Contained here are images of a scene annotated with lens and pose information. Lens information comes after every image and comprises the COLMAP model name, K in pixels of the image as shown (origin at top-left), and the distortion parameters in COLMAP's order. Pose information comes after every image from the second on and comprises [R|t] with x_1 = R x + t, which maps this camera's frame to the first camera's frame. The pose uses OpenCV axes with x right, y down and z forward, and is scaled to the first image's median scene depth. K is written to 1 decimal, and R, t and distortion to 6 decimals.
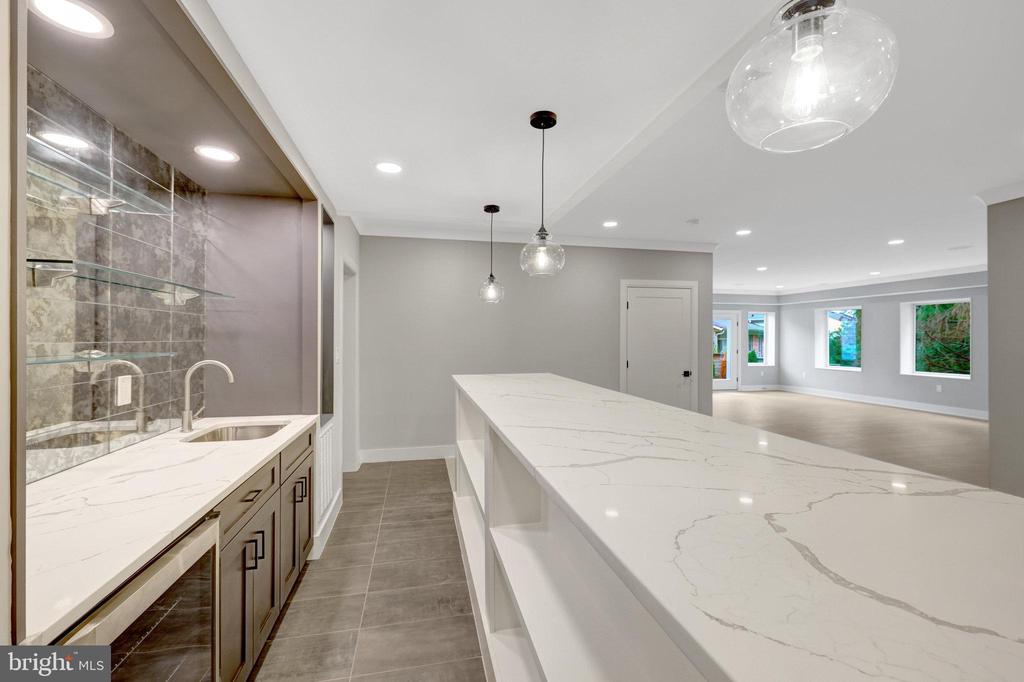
lens RADIAL K [[433.8, 0, 512.0], [0, 433.8, 341.0], [0, 0, 1]] dist [0.000461, -0.000087]
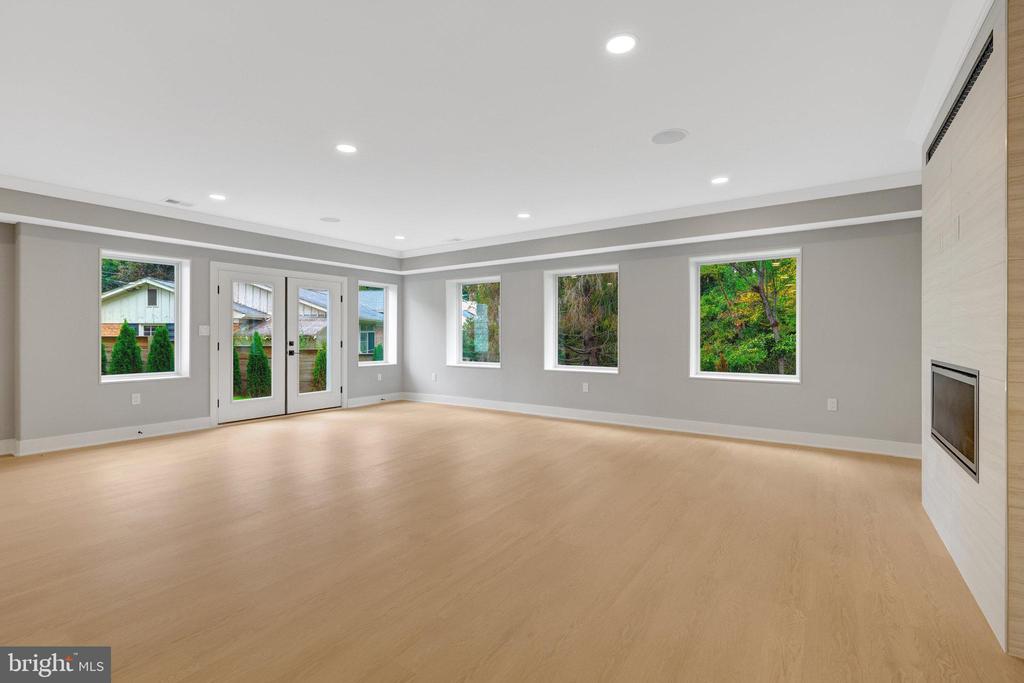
lens RADIAL K [[458.5, 0, 512.0], [0, 458.5, 341.5], [0, 0, 1]] dist [-0.000075, -0.000007]
pose [[0.733770, -0.006022, 0.679371, 0.261785], [0.004673, 0.999982, 0.003816, 0.020000], [-0.679382, 0.000374, 0.733785, 0.368816]]
